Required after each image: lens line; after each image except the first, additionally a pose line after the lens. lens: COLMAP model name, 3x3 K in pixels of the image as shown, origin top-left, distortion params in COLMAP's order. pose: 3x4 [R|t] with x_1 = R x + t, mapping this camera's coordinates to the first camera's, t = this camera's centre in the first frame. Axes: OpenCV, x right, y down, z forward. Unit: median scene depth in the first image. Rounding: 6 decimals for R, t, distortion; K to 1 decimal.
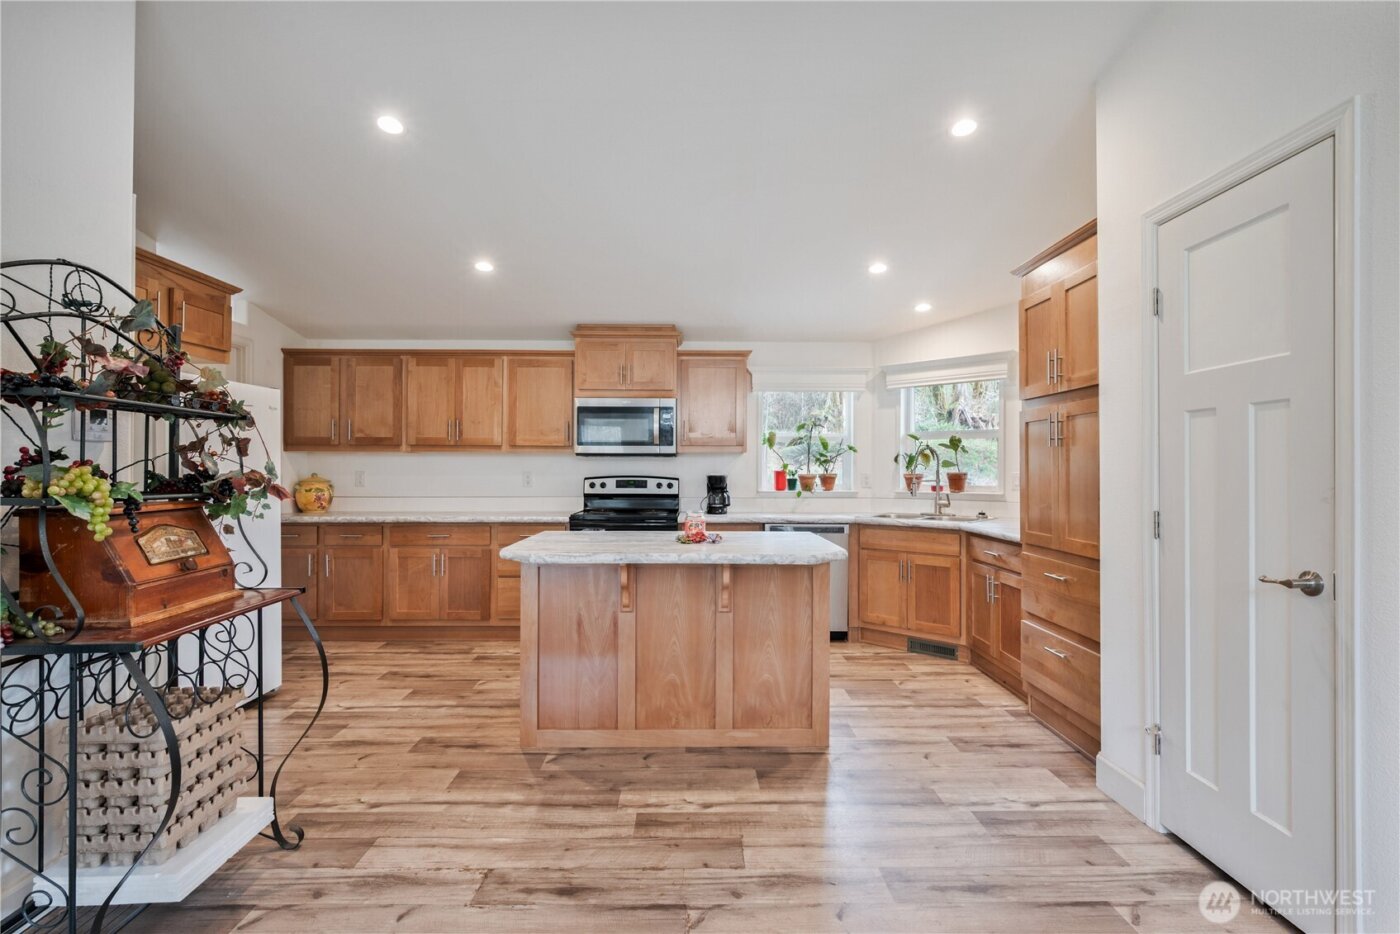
lens RADIAL K [[647.0, 0, 705.7], [0, 647.0, 465.8], [0, 0, 1]] dist [-0.009361, -0.000927]
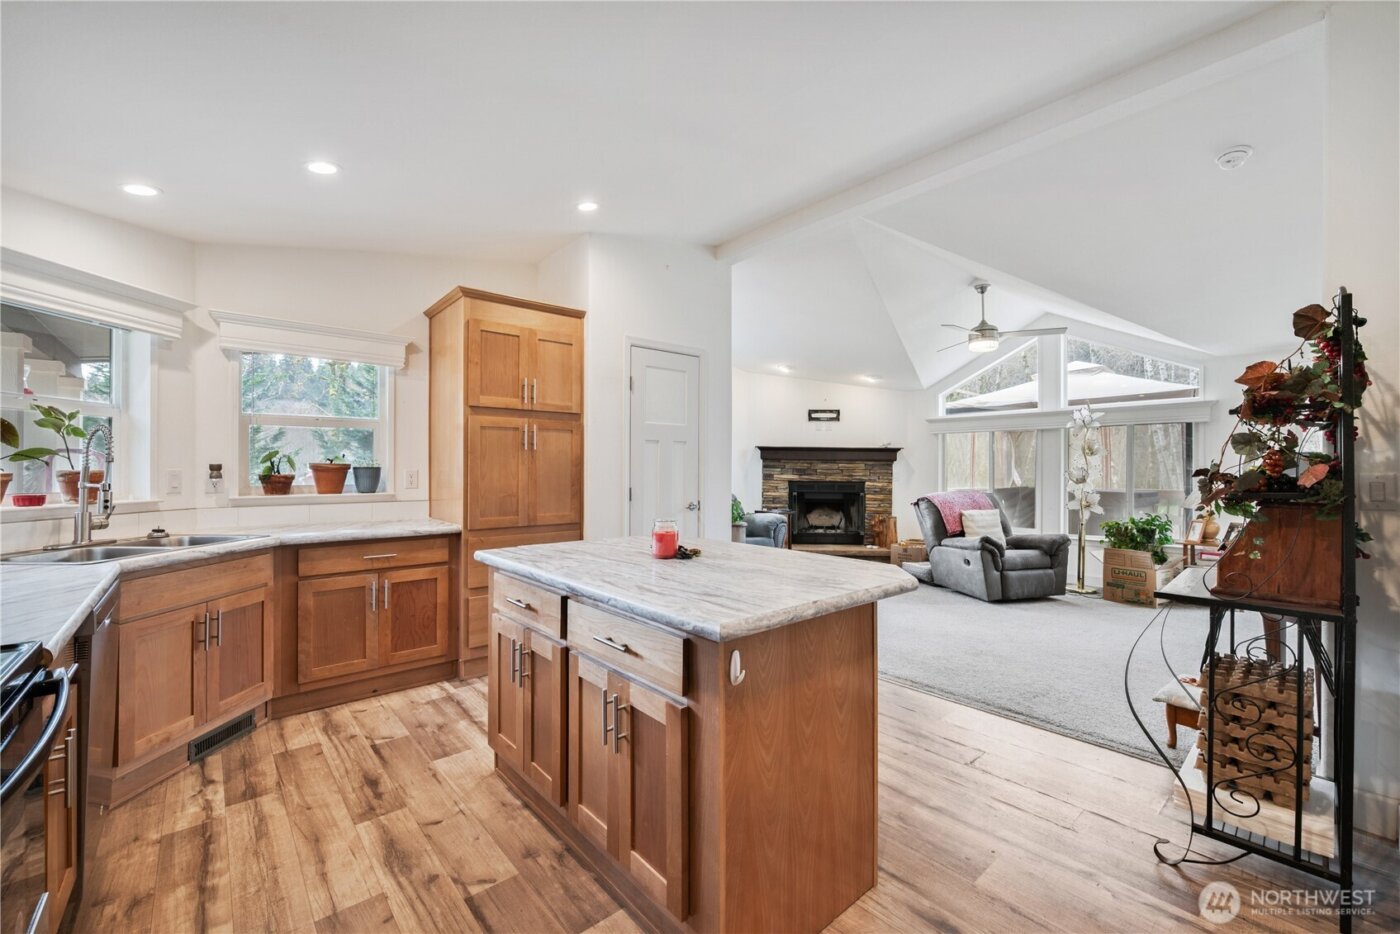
lens RADIAL K [[576.8, 0, 696.9], [0, 576.8, 470.7], [0, 0, 1]] dist [-0.001224, 0.001108]
pose [[-0.645680, -0.008132, 0.763565, -0.465345], [-0.008839, 0.999956, 0.003176, 0.005954], [-0.763557, -0.004698, -0.645723, 1.158260]]
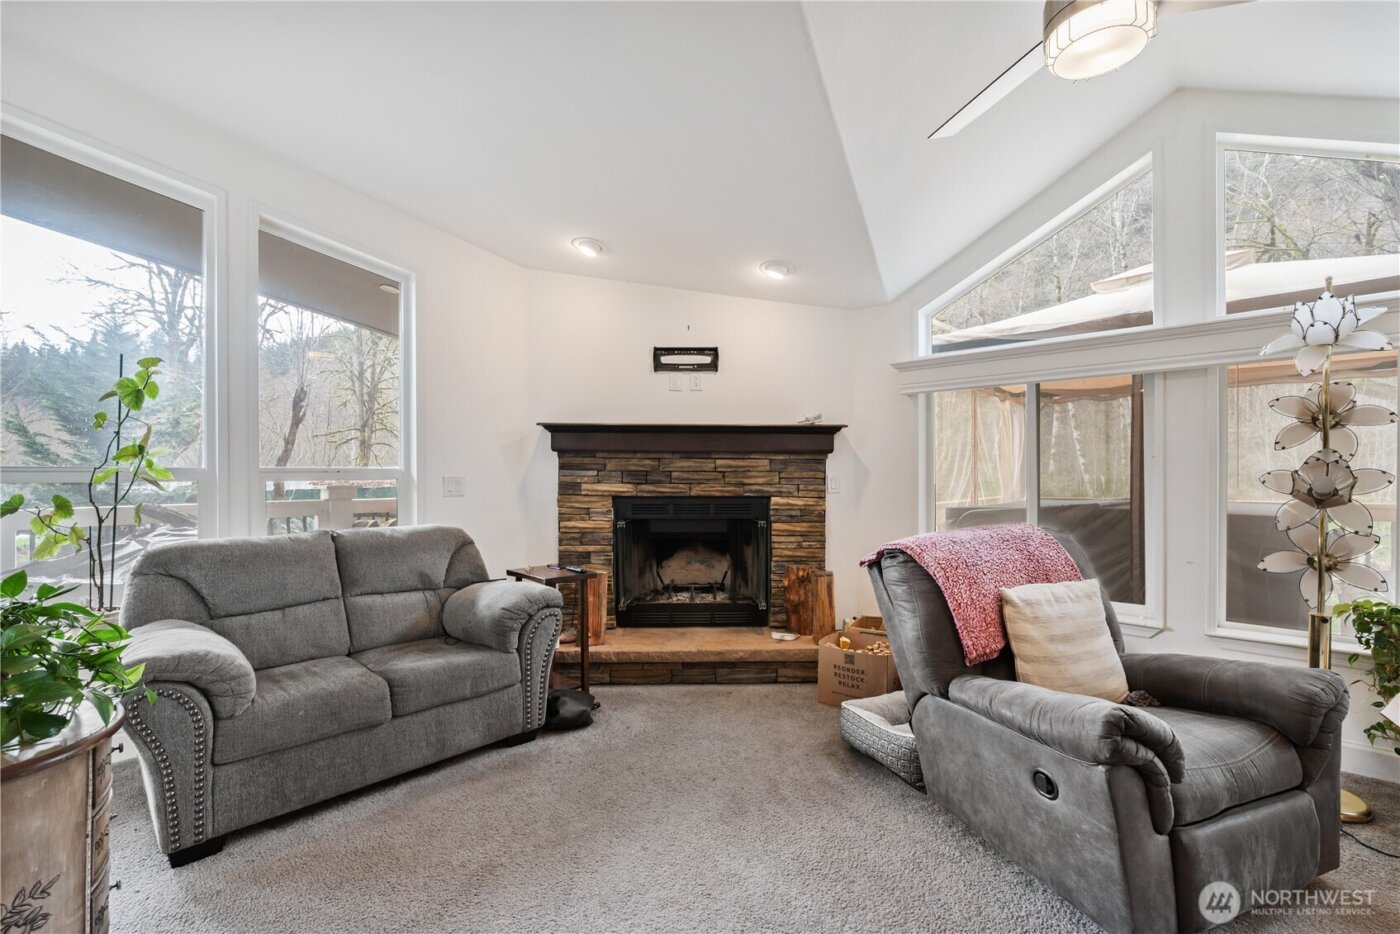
lens RADIAL K [[622.3, 0, 698.0], [0, 622.3, 470.3], [0, 0, 1]] dist [-0.000162, 0.000003]
pose [[-0.712618, -0.000033, 0.701552, 0.042013], [0.000775, 0.999999, 0.000835, 0.001063], [-0.701551, 0.001139, -0.712618, 0.245843]]
